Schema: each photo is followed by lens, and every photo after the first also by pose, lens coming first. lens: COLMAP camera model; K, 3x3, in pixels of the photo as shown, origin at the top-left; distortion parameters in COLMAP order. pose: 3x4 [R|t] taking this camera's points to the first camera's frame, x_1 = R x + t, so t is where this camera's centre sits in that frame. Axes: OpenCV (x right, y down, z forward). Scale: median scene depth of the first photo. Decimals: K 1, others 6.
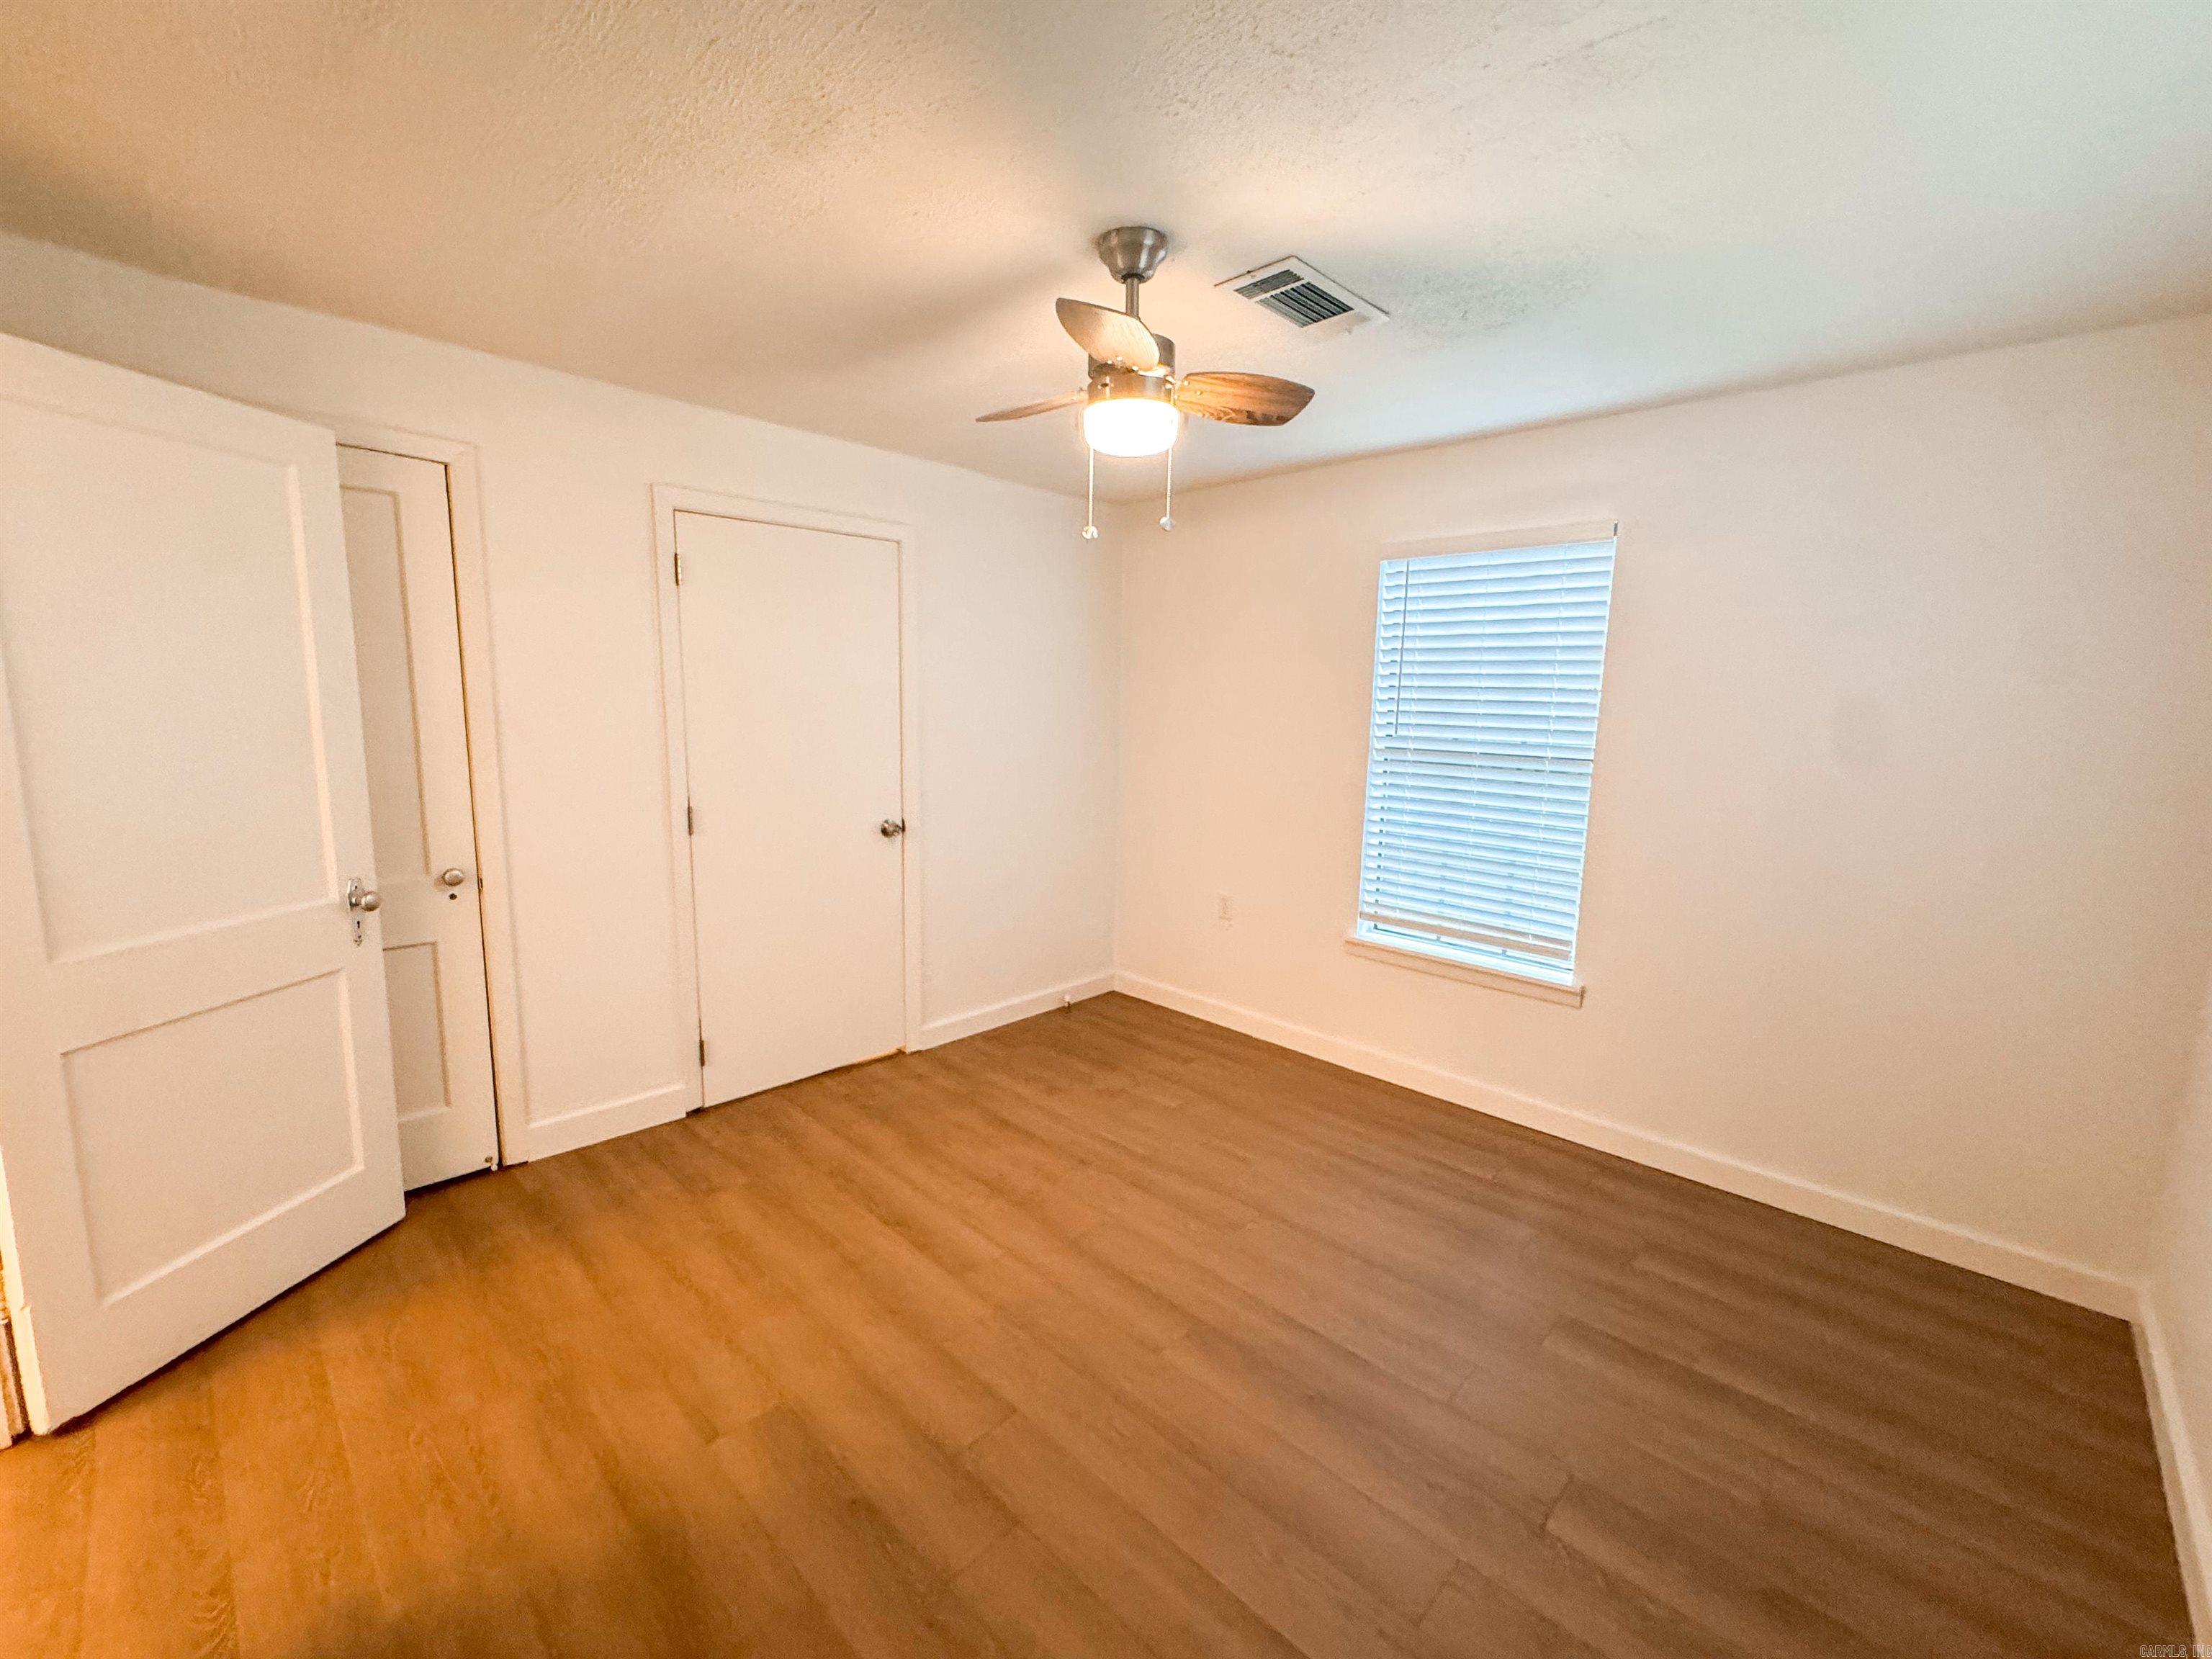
lens RADIAL K [[911.7, 0, 1106.1], [0, 911.7, 797.9], [0, 0, 1]] dist [-0.001854, -0.000130]
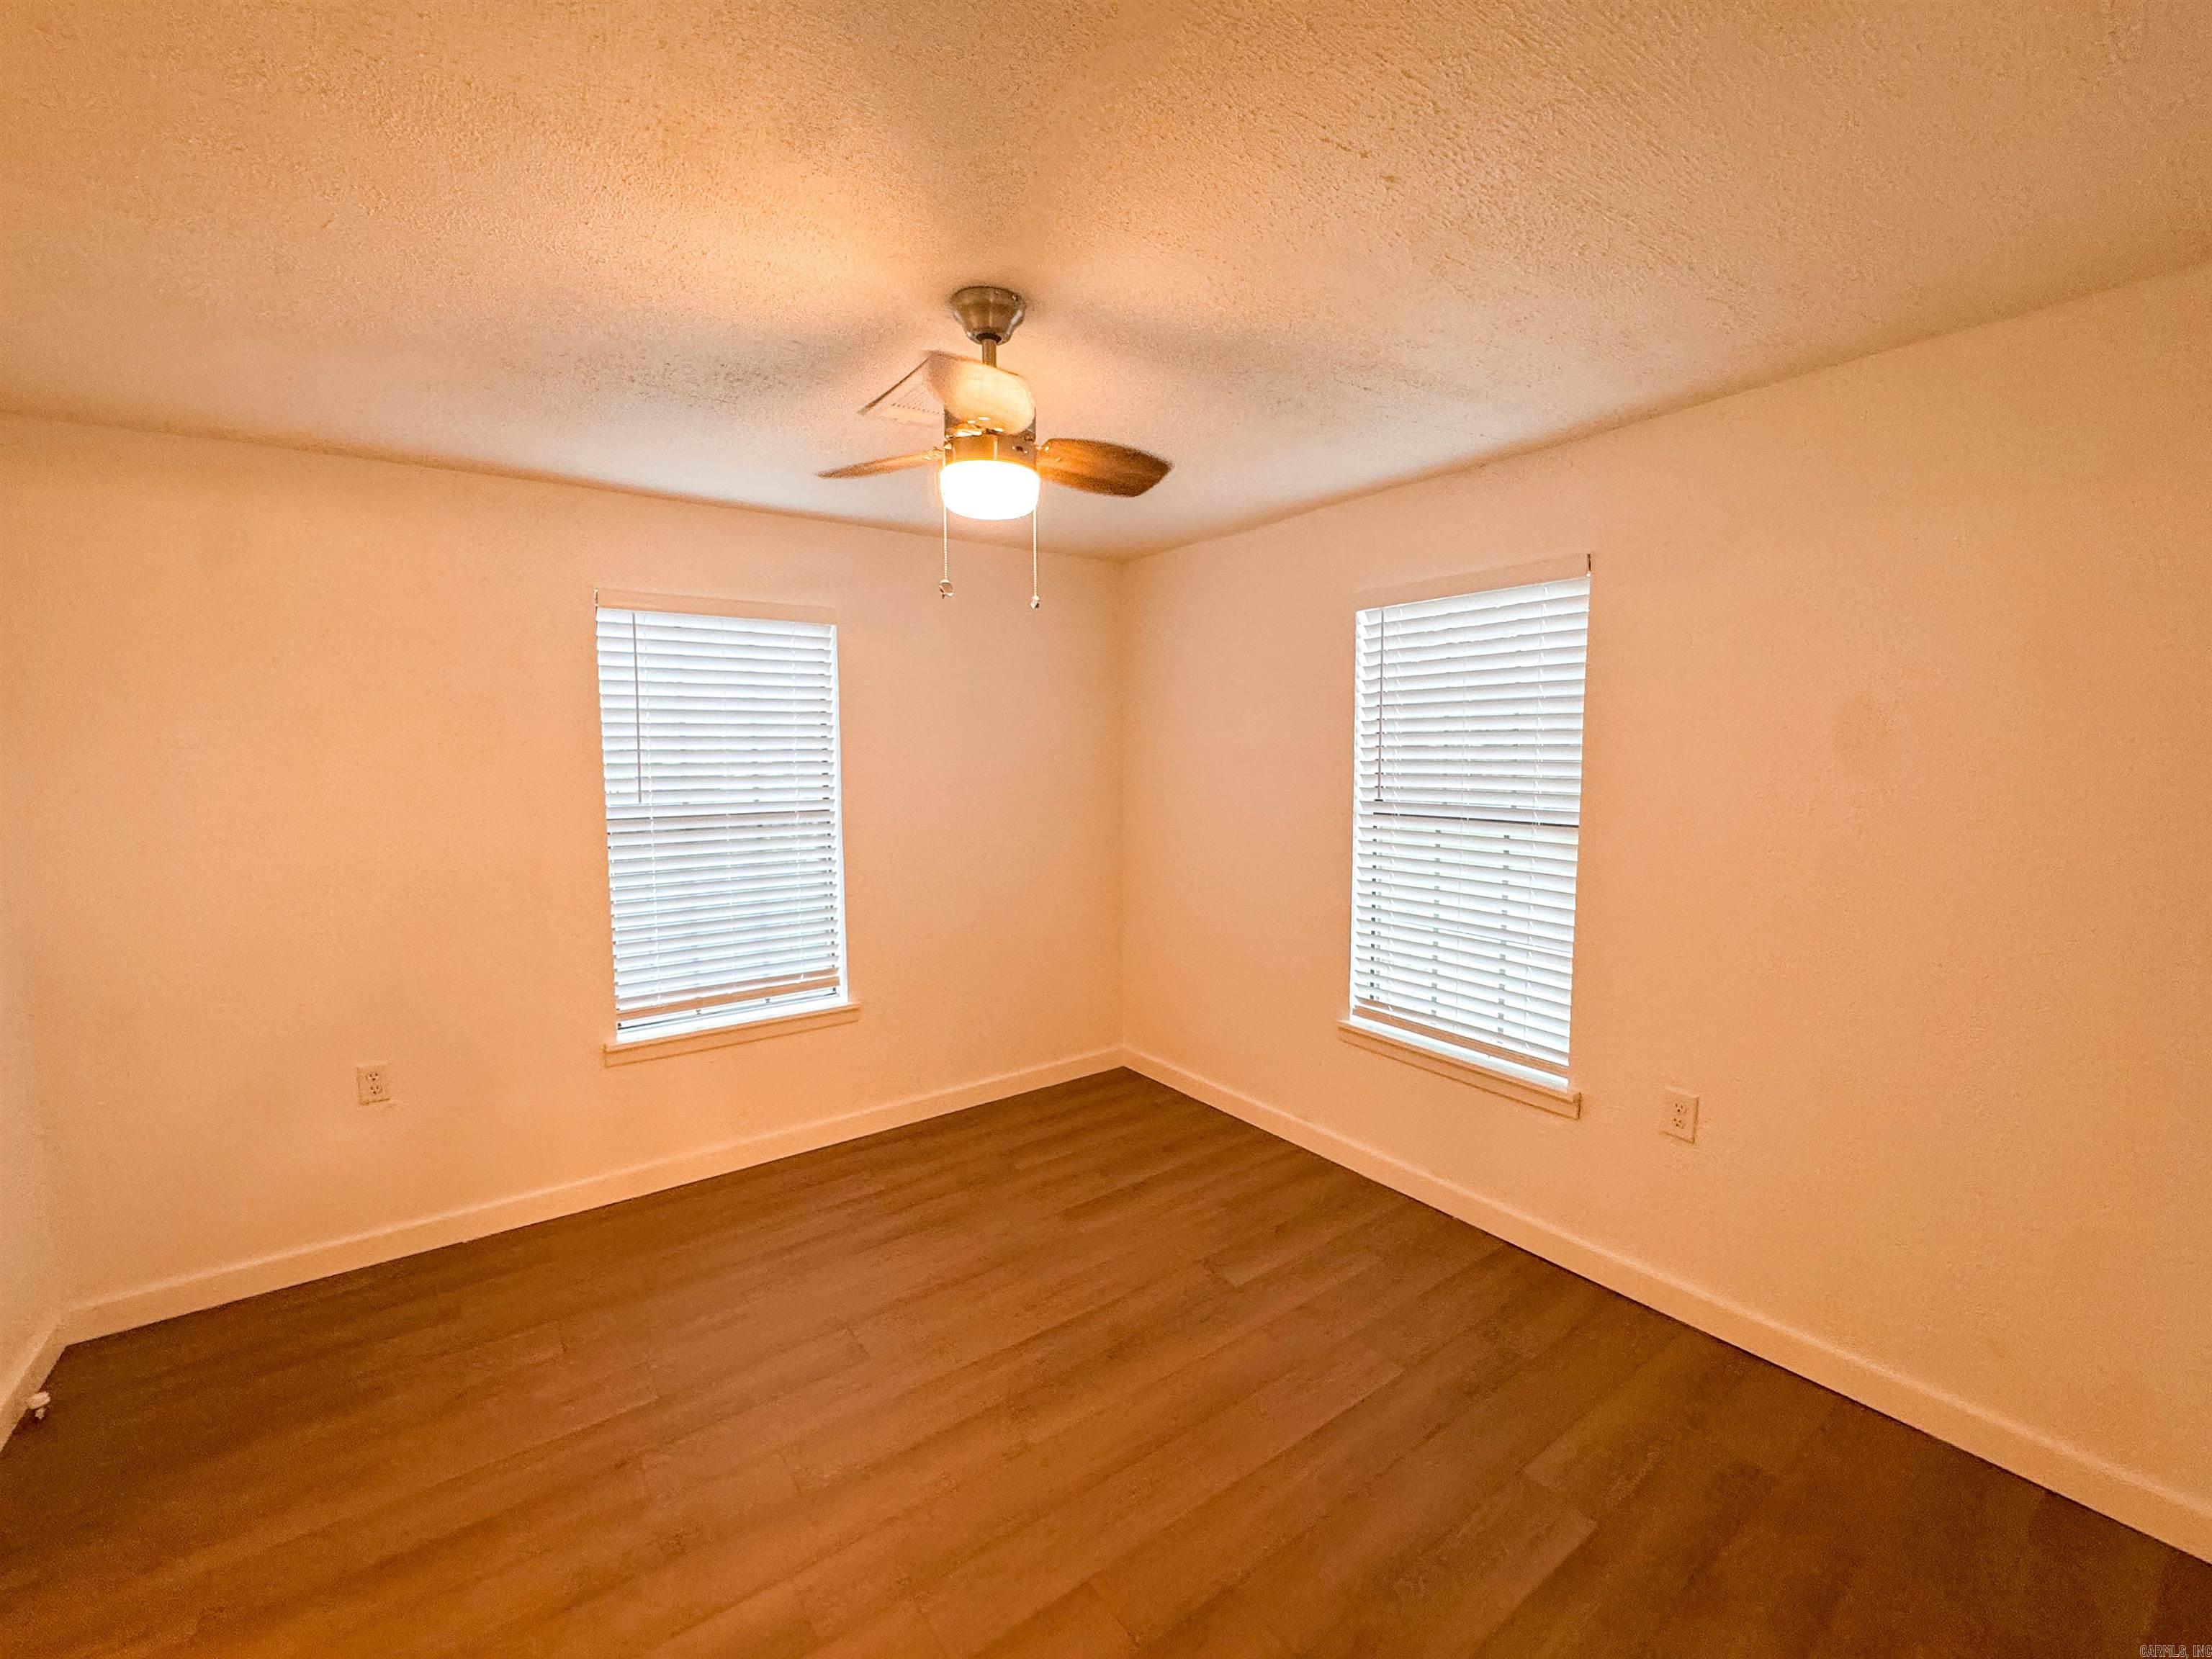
lens RADIAL K [[914.7, 0, 1101.8], [0, 914.7, 822.8], [0, 0, 1]] dist [-0.001764, 0.000172]
pose [[0.166341, -0.103039, 0.980670, -0.656960], [0.115995, 0.989665, 0.084309, -0.100582], [-0.979222, 0.099729, 0.176573, 0.546530]]
